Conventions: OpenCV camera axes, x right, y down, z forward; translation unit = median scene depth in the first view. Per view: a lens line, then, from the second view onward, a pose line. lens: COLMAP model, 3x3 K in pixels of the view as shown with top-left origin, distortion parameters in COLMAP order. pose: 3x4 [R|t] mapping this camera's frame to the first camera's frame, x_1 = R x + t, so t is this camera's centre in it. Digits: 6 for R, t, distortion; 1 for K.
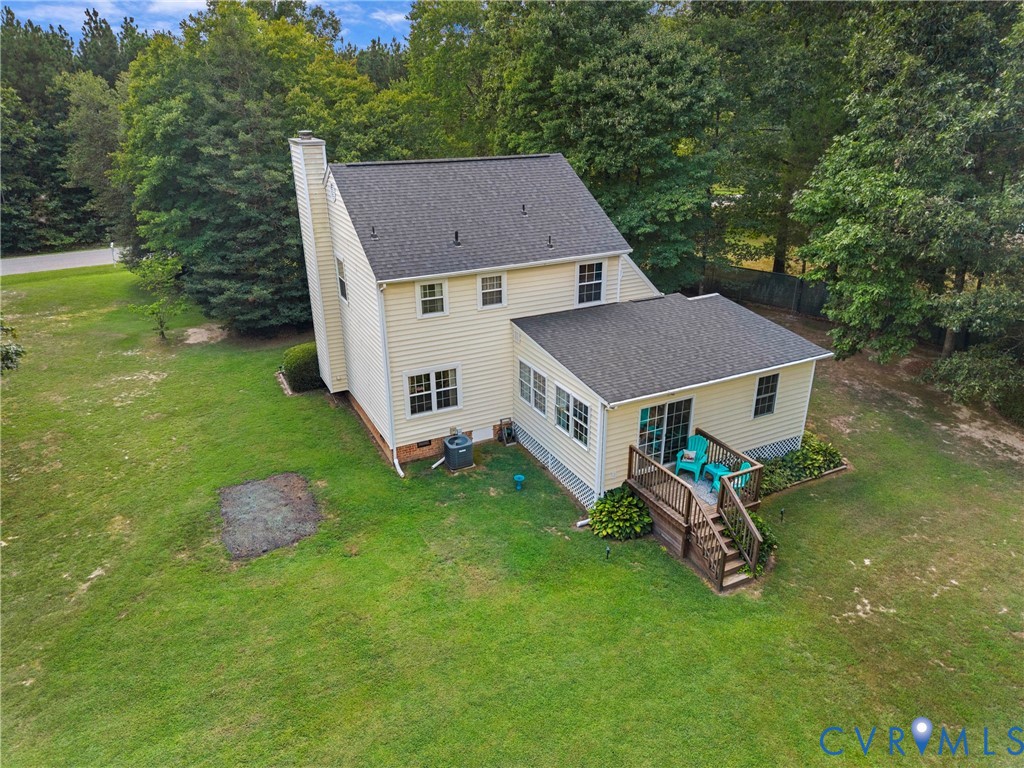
lens RADIAL K [[681.3, 0, 510.6], [0, 681.3, 384.3], [0, 0, 1]] dist [0.004367, -0.004564]
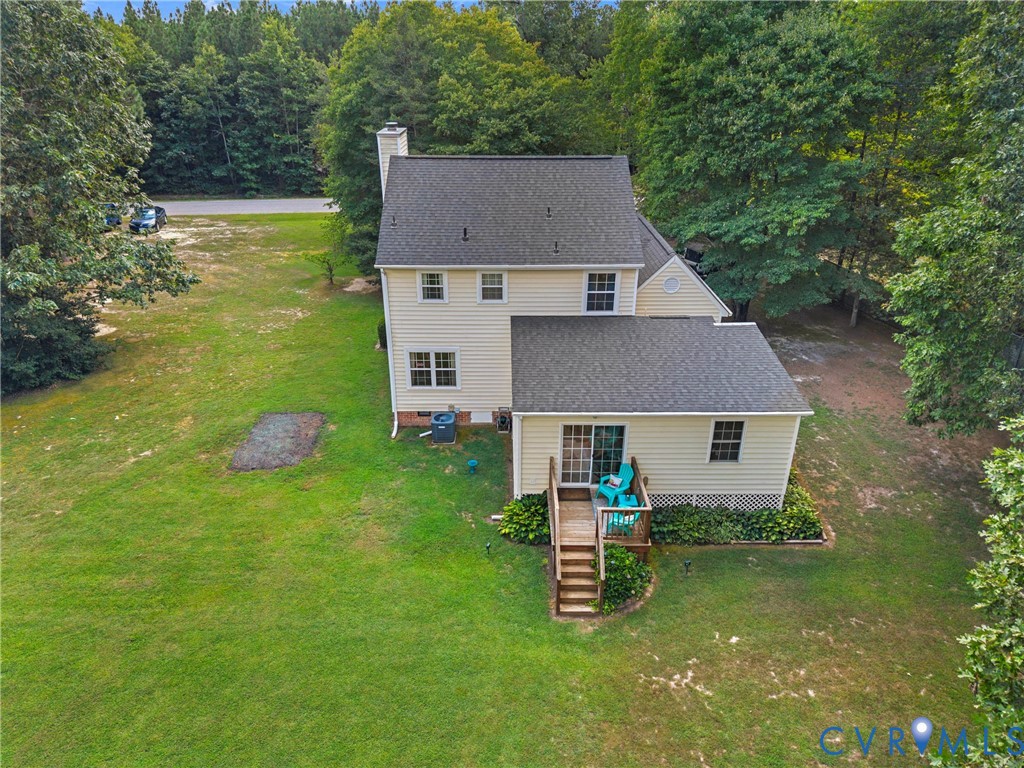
lens RADIAL K [[681.3, 0, 491.7], [0, 681.3, 385.3], [0, 0, 1]] dist [0.004367, -0.004564]
pose [[0.899370, 0.198836, -0.389355, 0.405880], [-0.178522, 0.979985, 0.088091, -0.077881], [0.399078, -0.009718, 0.916865, 0.021338]]
